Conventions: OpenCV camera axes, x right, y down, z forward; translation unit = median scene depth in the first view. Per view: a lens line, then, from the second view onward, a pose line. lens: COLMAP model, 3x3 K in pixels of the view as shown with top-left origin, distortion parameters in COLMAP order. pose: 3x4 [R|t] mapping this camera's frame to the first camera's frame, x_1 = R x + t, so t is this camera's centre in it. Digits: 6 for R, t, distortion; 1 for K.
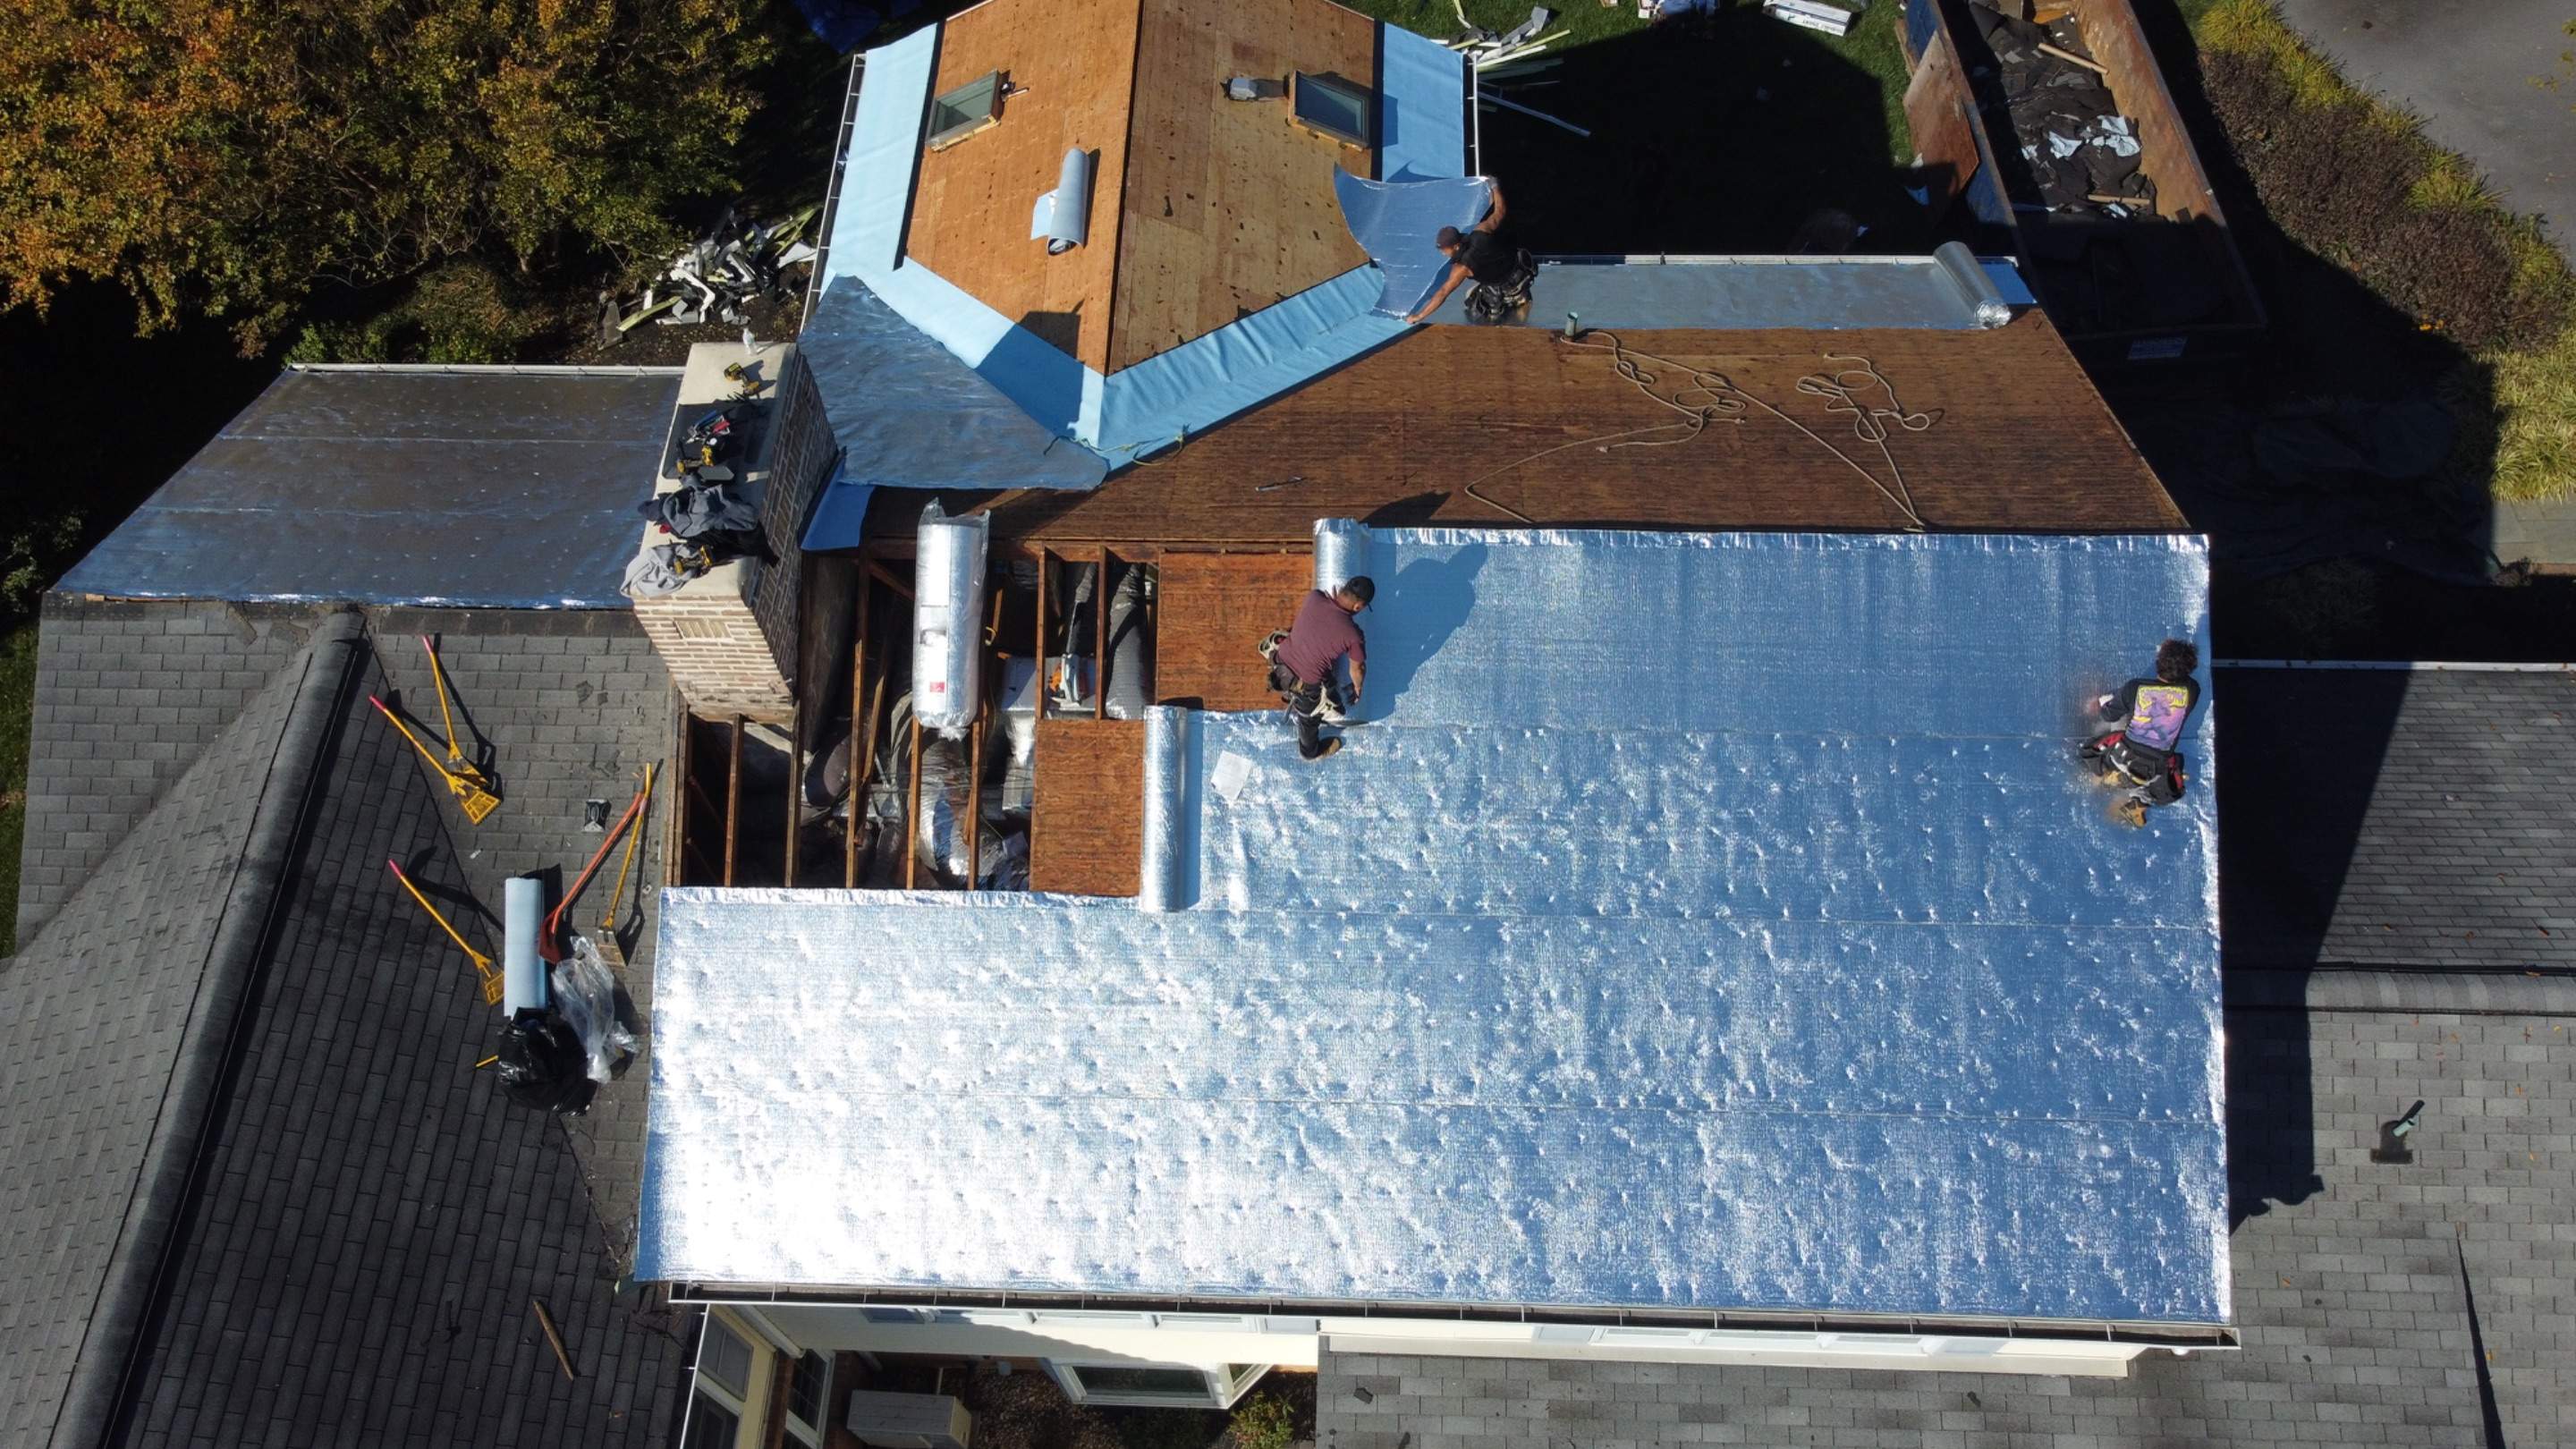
lens RADIAL K [[1994.9, 0, 1288.0], [0, 1994.9, 724.5], [0, 0, 1]] dist [0.000035, -0.002001]
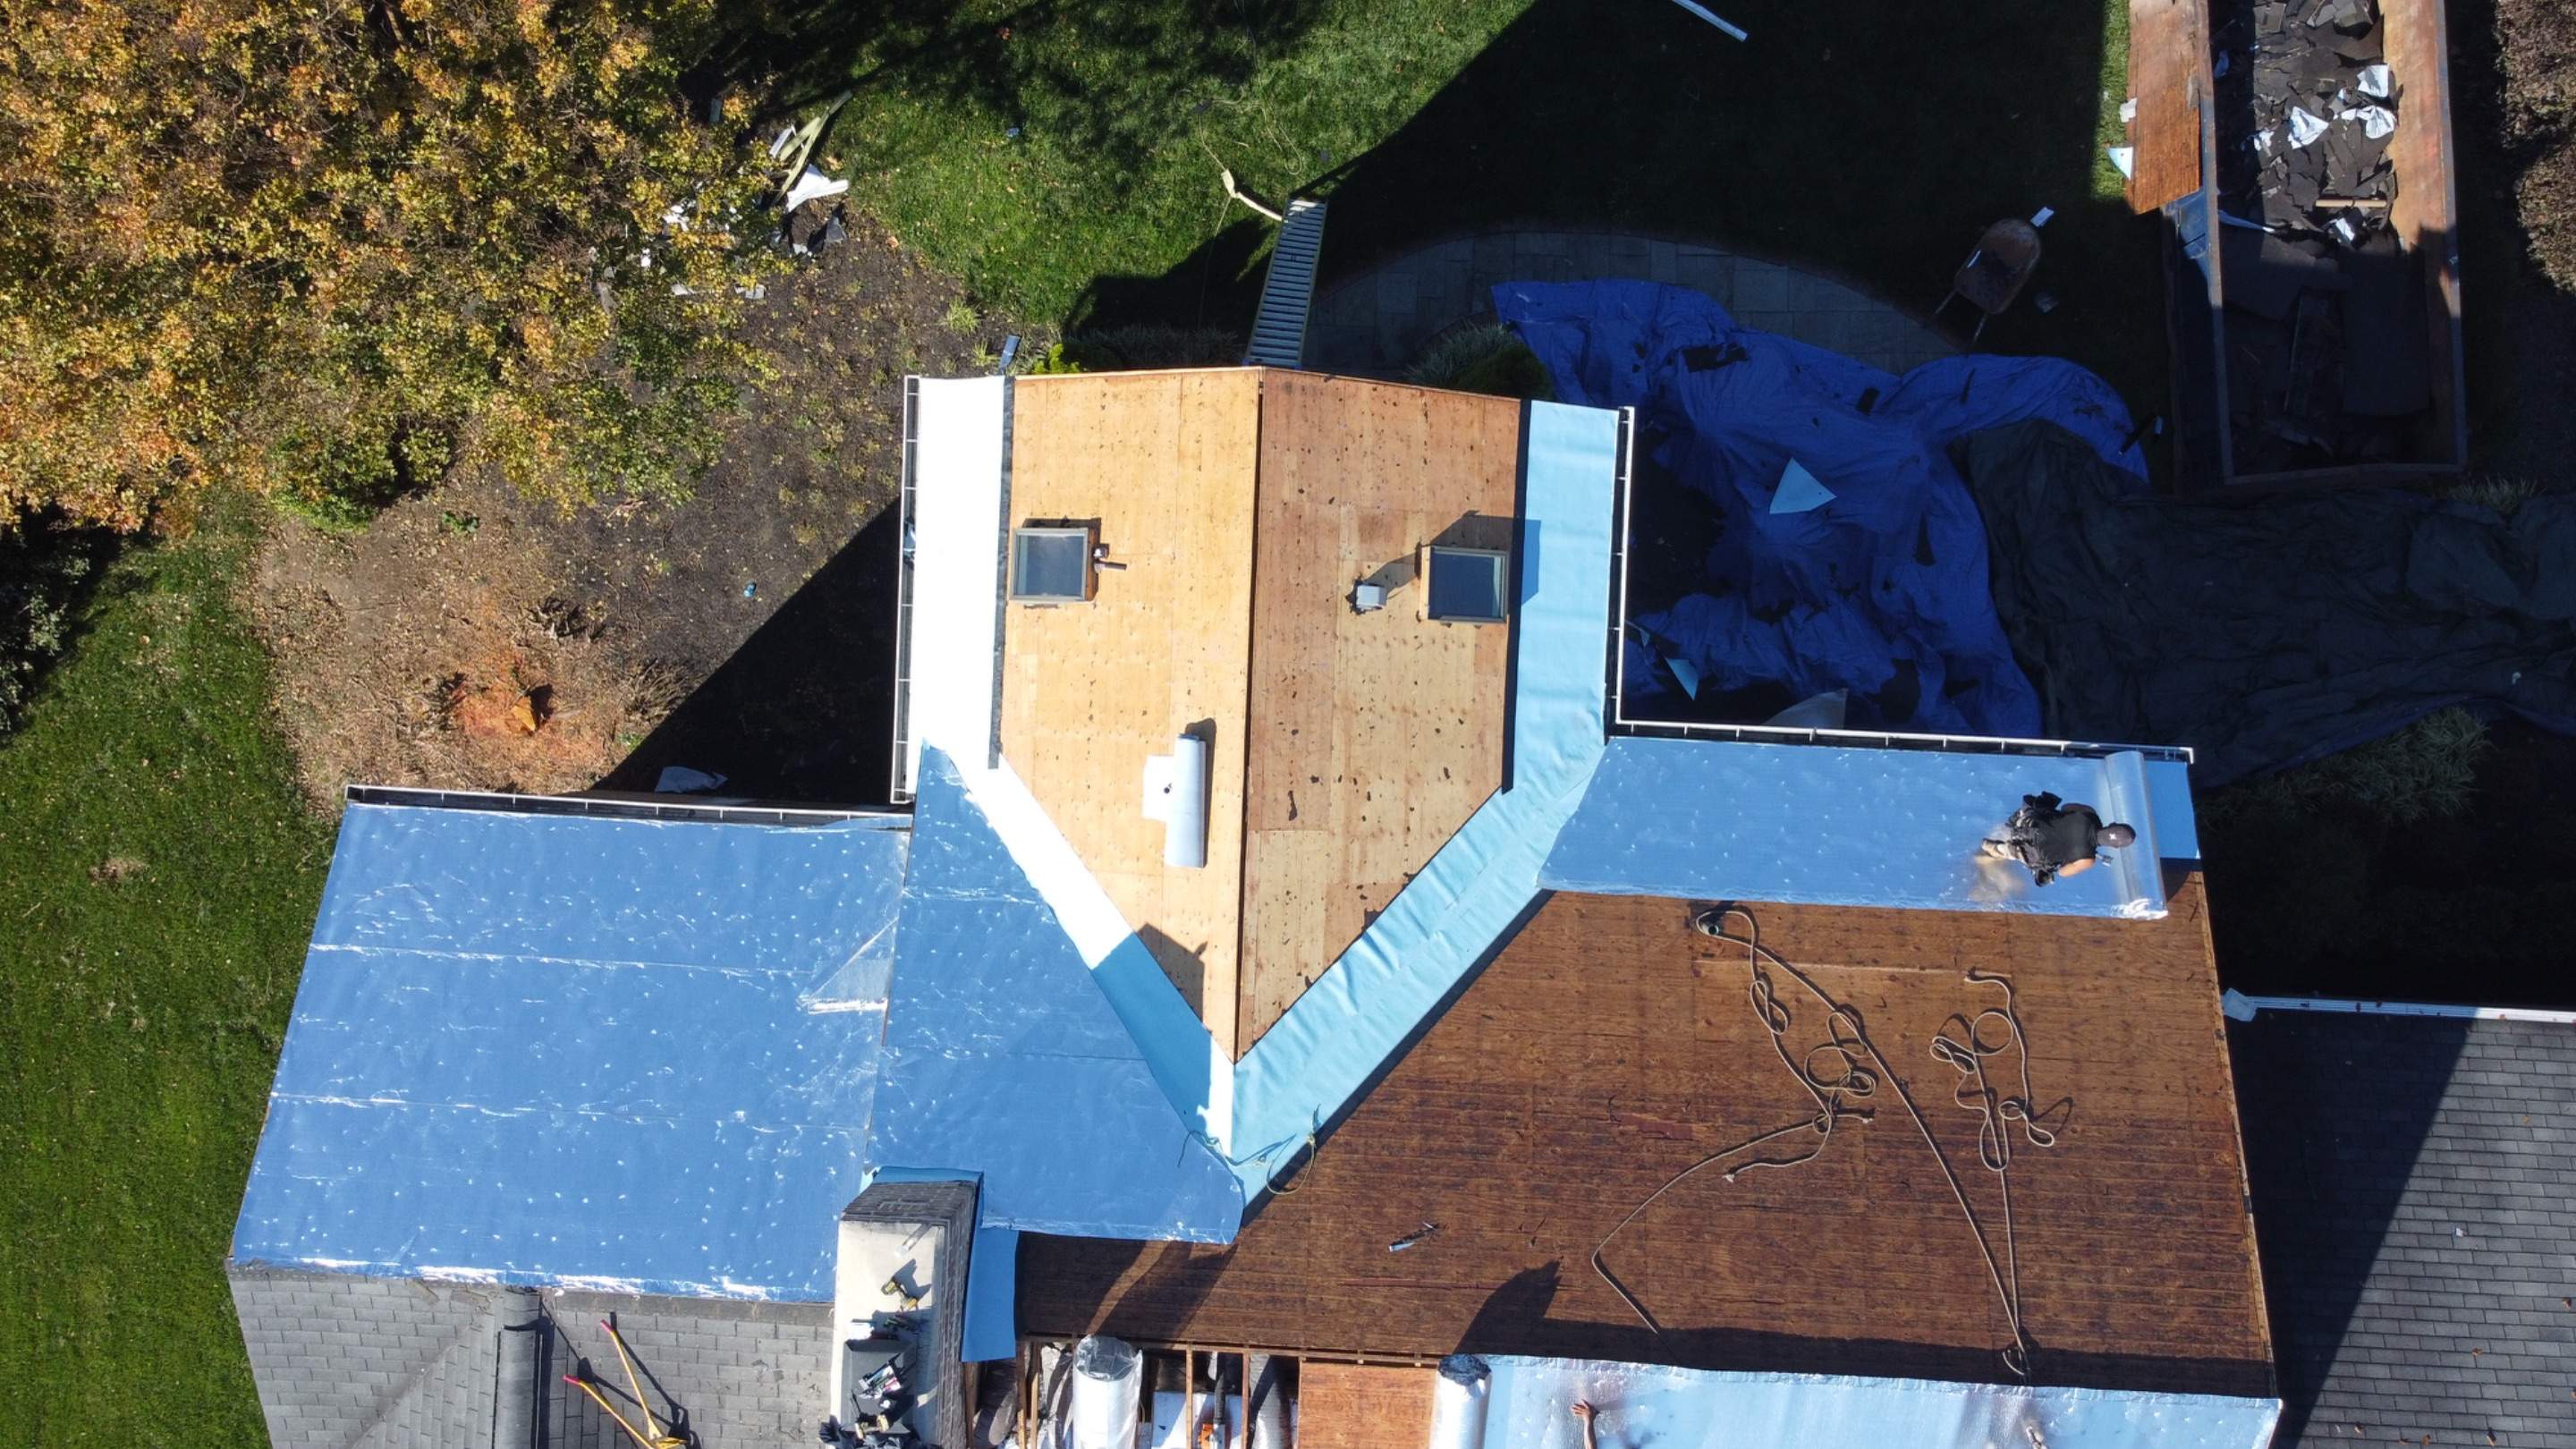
lens RADIAL K [[1990.0, 0, 1288.0], [0, 1990.0, 724.5], [0, 0, 1]] dist [-0.003689, 0.000821]
pose [[0.999873, 0.011567, 0.010982, -0.076044], [-0.015621, 0.849219, 0.527809, -0.817229], [-0.003221, -0.527914, 0.849292, 0.246393]]
